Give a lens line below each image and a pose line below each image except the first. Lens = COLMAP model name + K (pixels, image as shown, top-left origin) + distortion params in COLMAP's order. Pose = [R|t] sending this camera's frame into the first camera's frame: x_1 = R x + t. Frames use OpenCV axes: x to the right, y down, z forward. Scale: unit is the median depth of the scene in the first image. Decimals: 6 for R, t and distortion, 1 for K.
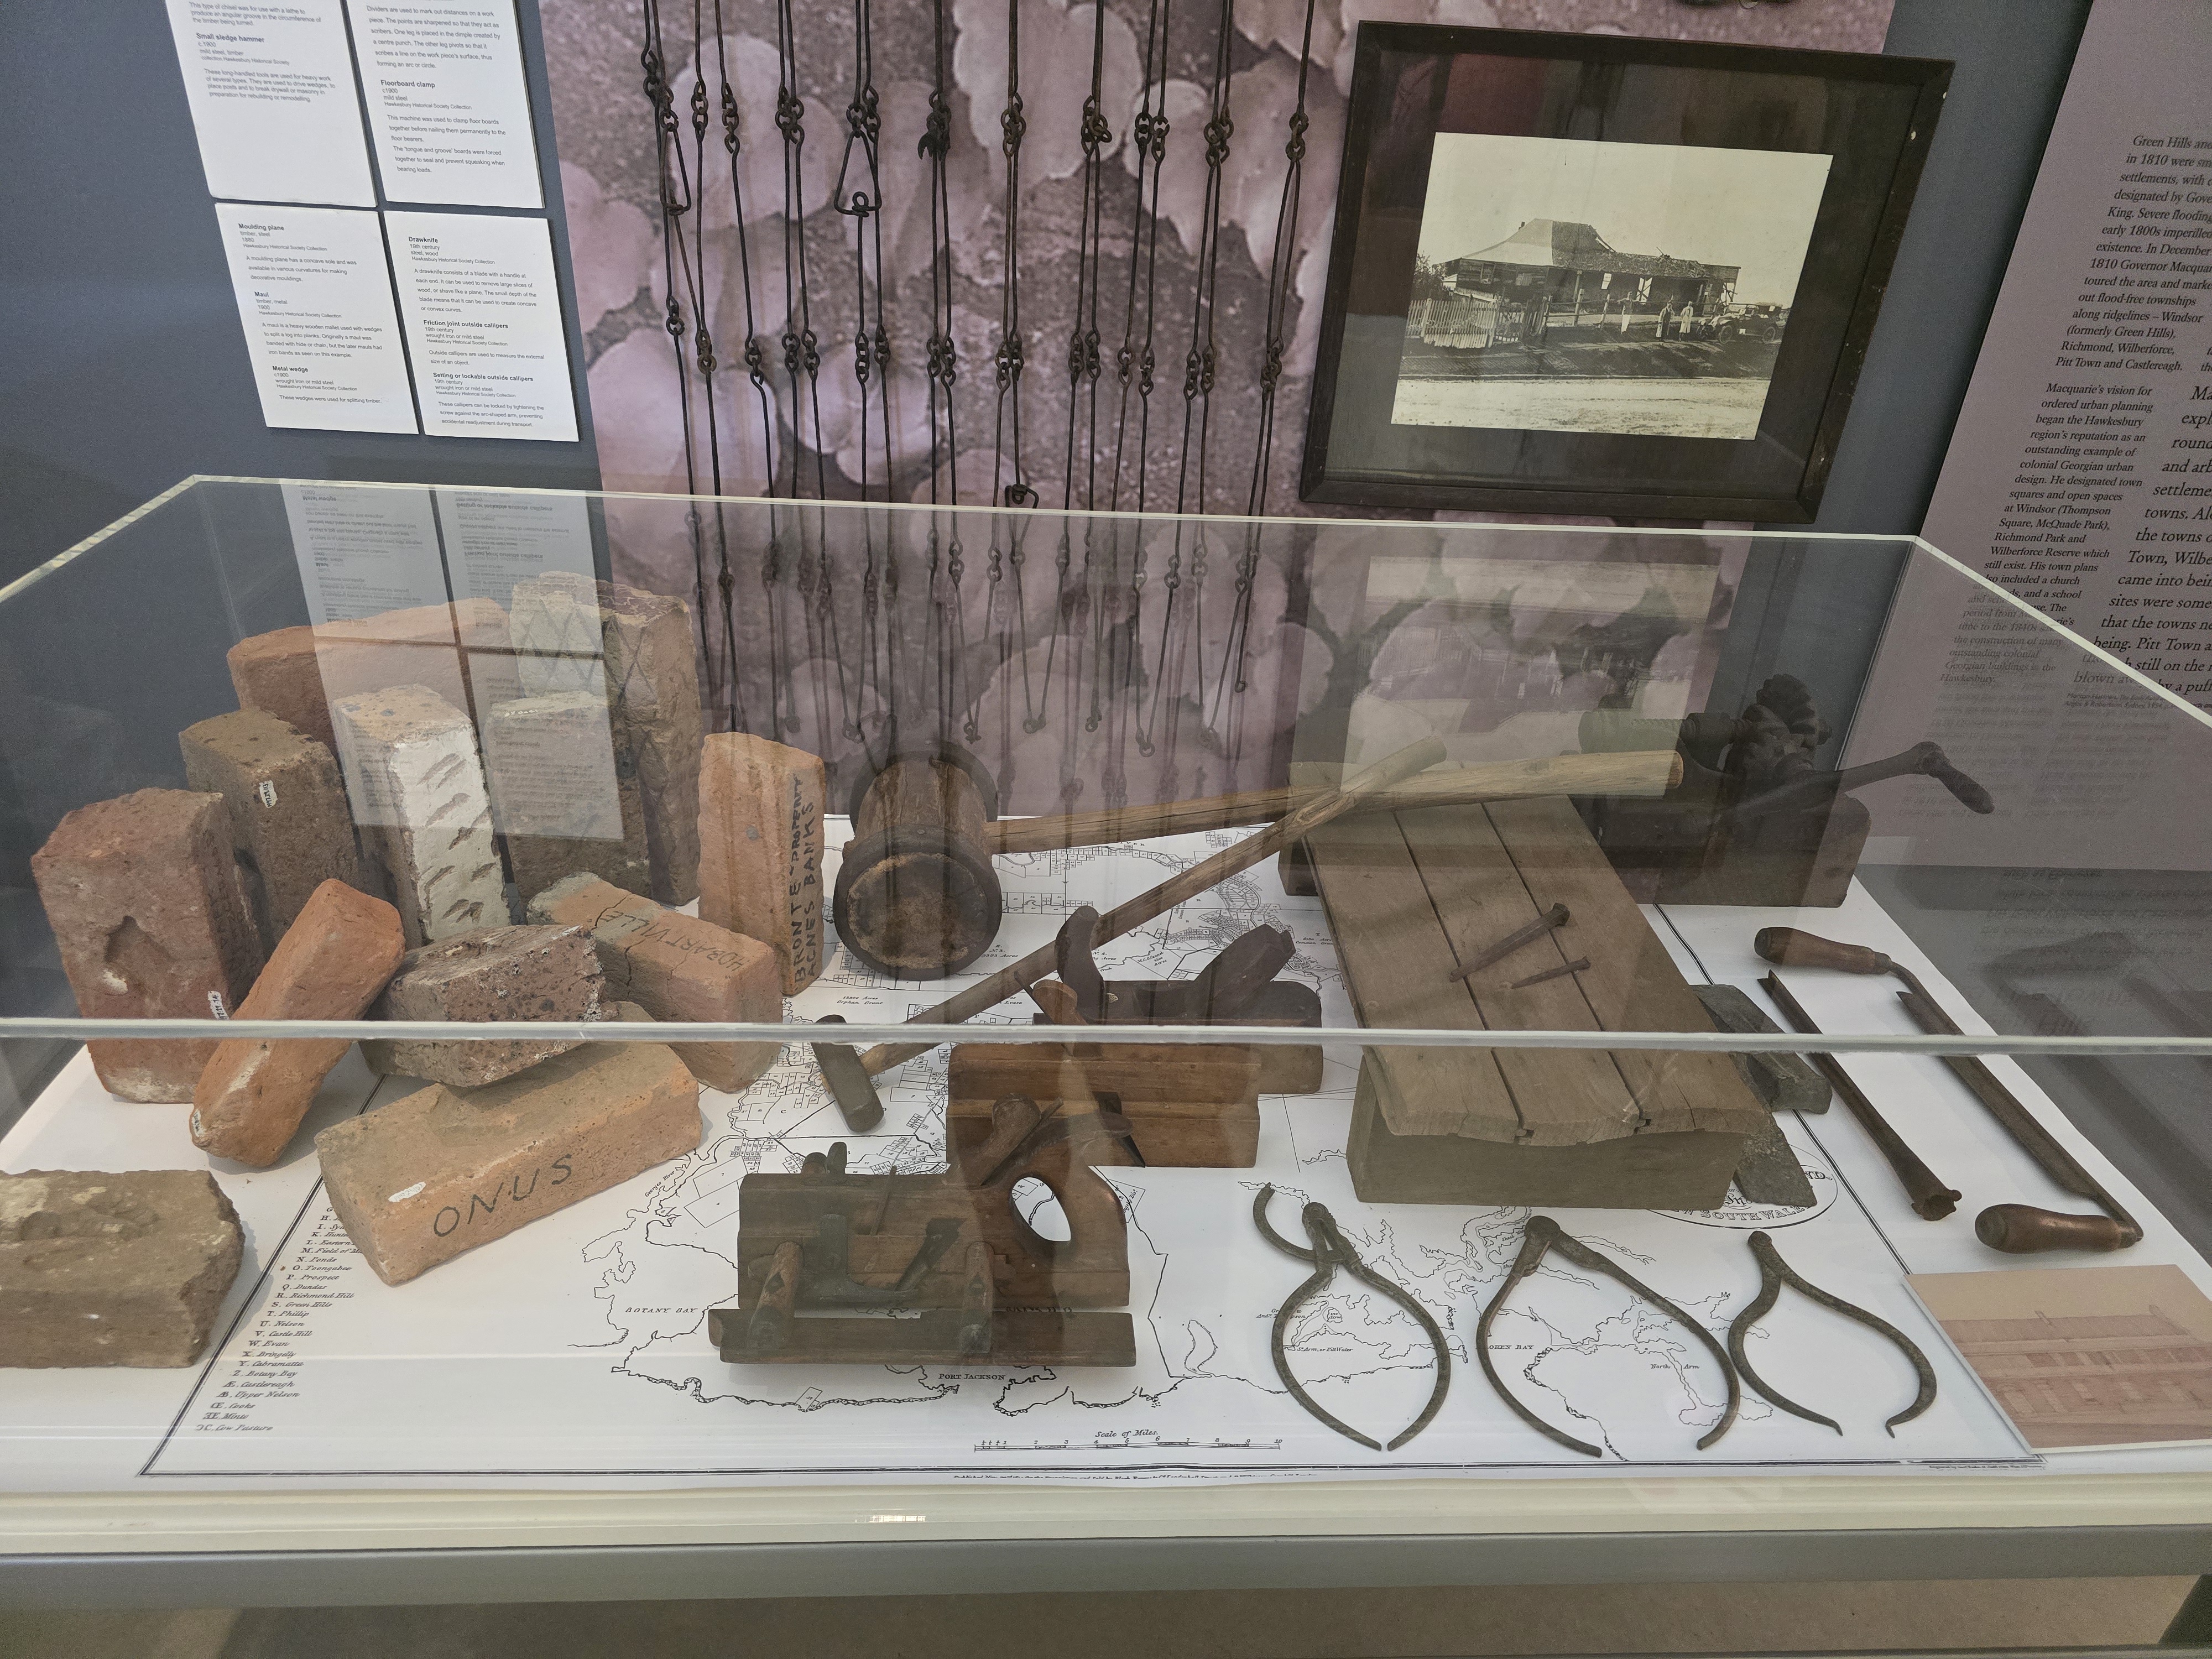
lens RADIAL K [[1475.2, 0, 1101.4], [0, 1475.2, 838.5], [0, 0, 1]] dist [0.016725, -0.001207]
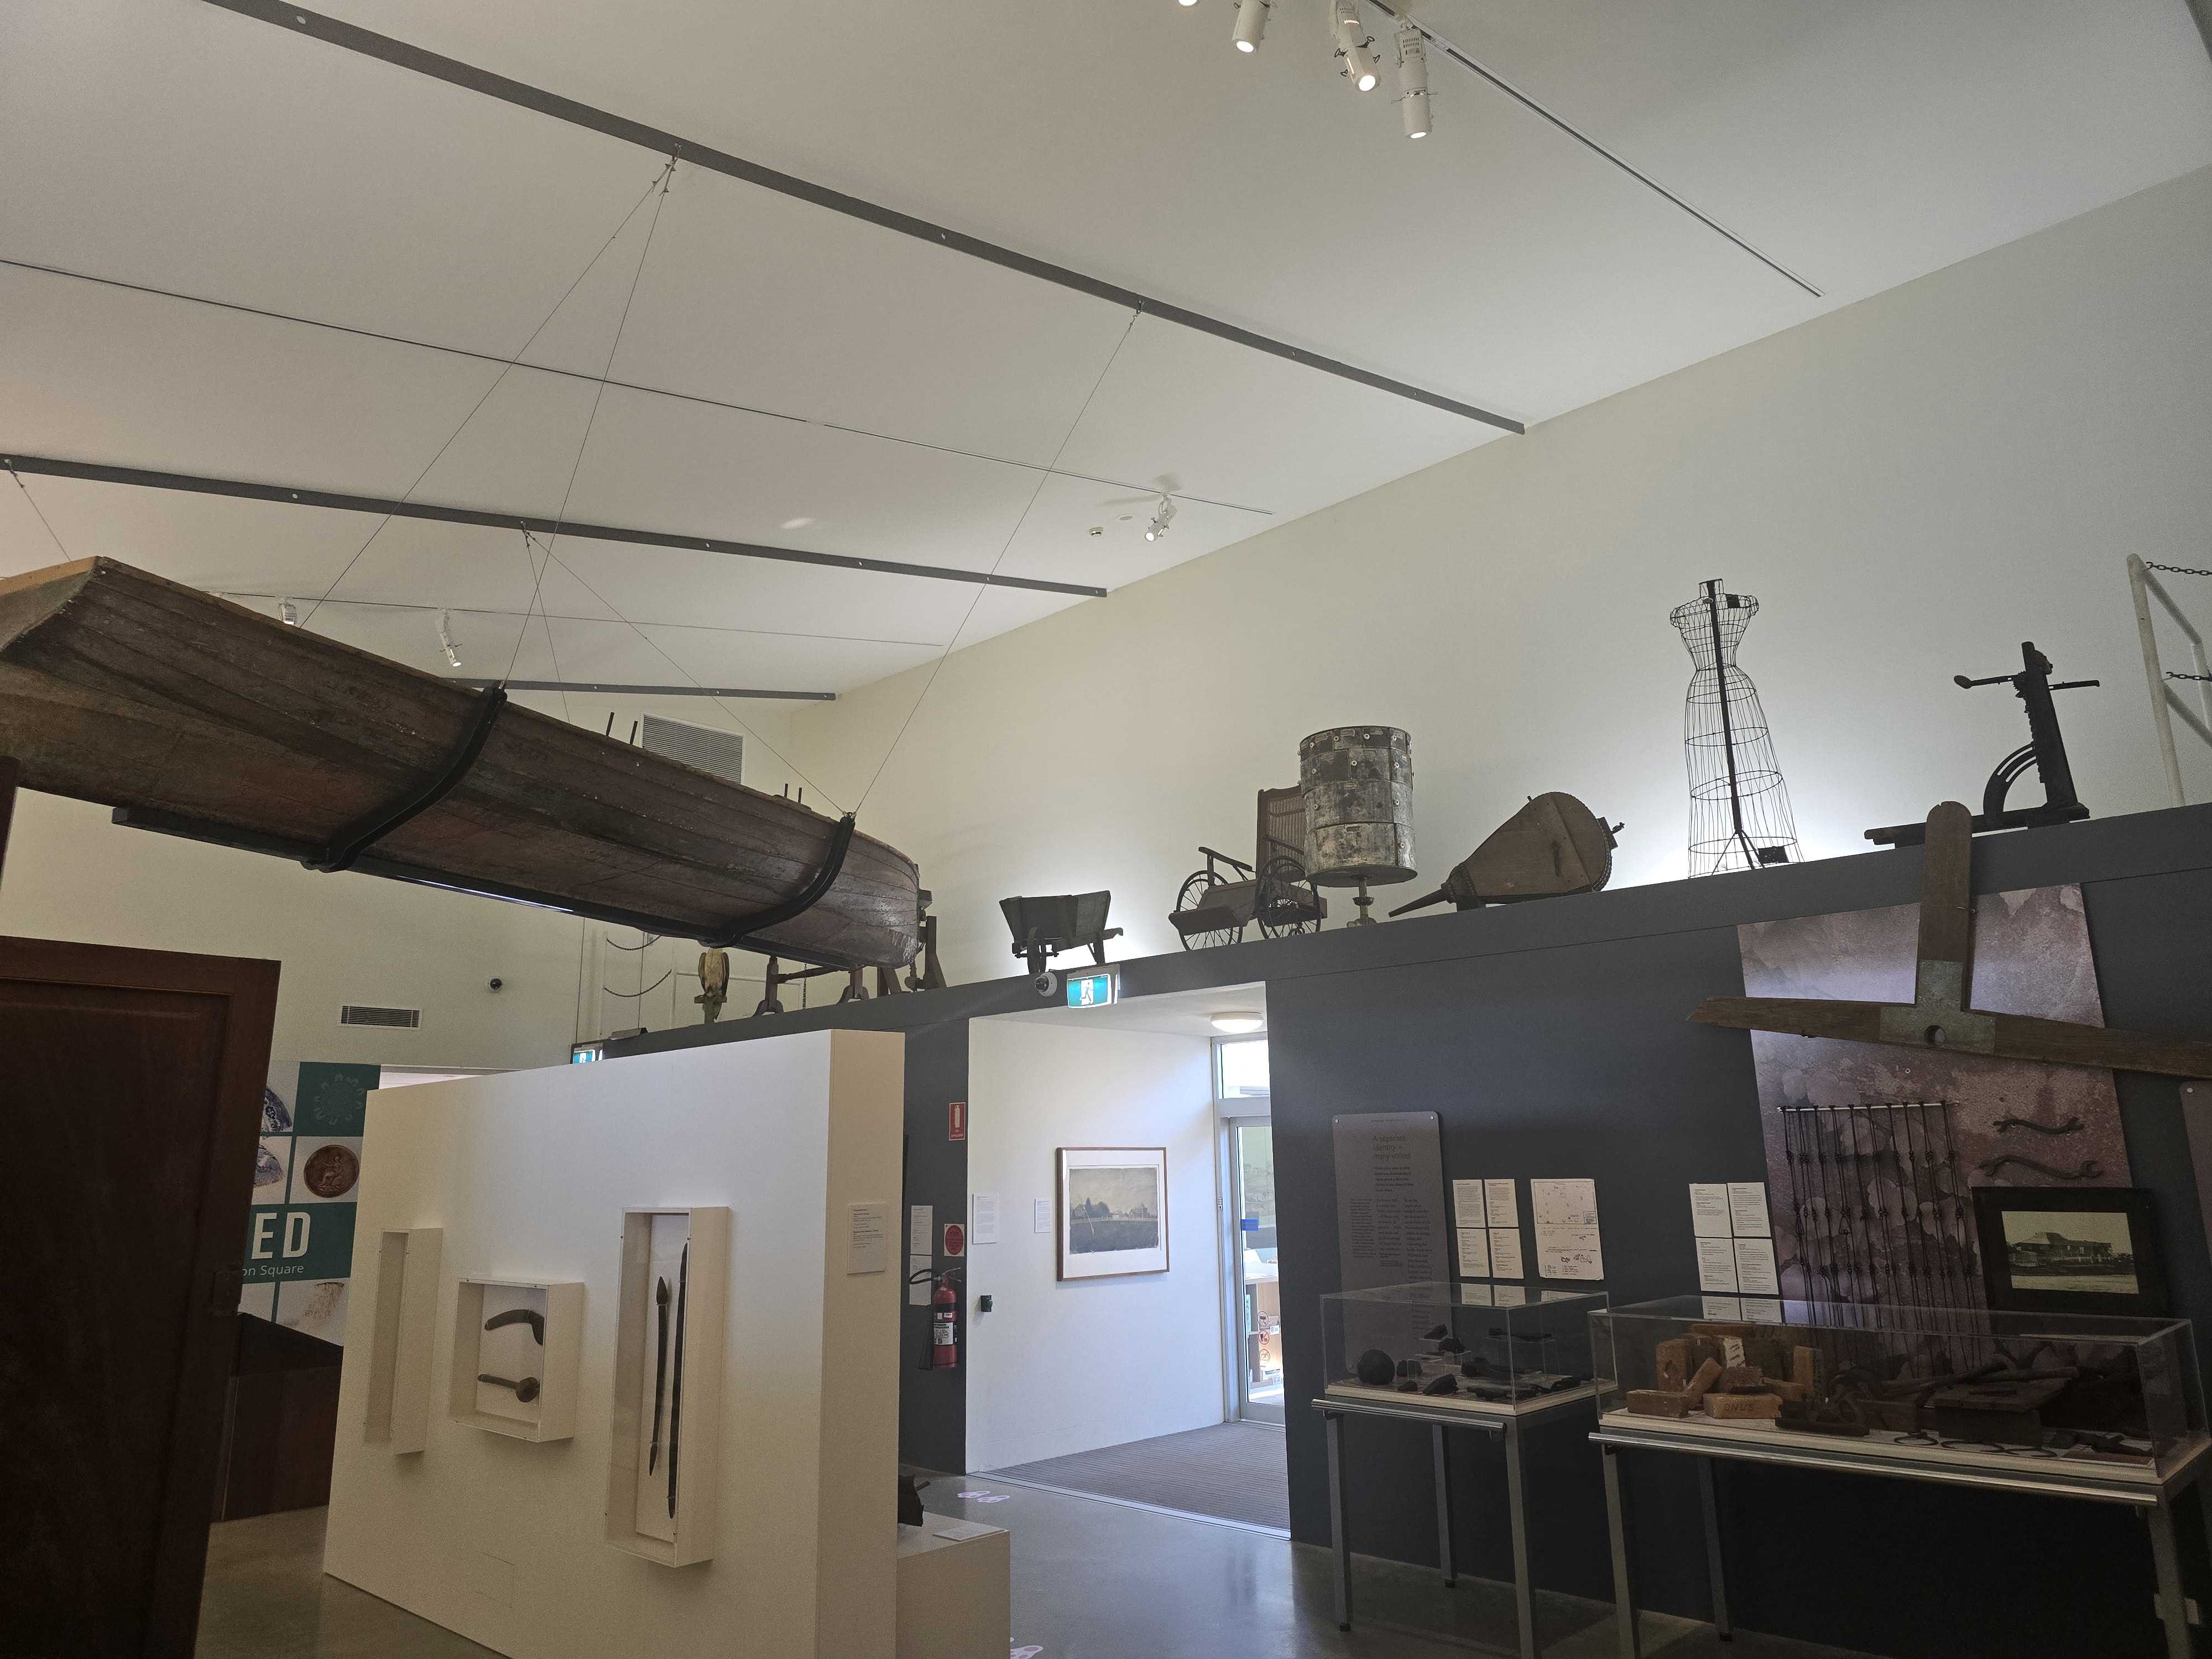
lens RADIAL K [[1475.2, 0, 1098.5], [0, 1475.2, 833.3], [0, 0, 1]] dist [0.016725, -0.001207]
pose [[0.680772, -0.223959, -0.697418, 1.497457], [-0.320583, 0.764987, -0.558589, 1.640915], [0.658617, 0.603852, 0.448984, -2.803973]]
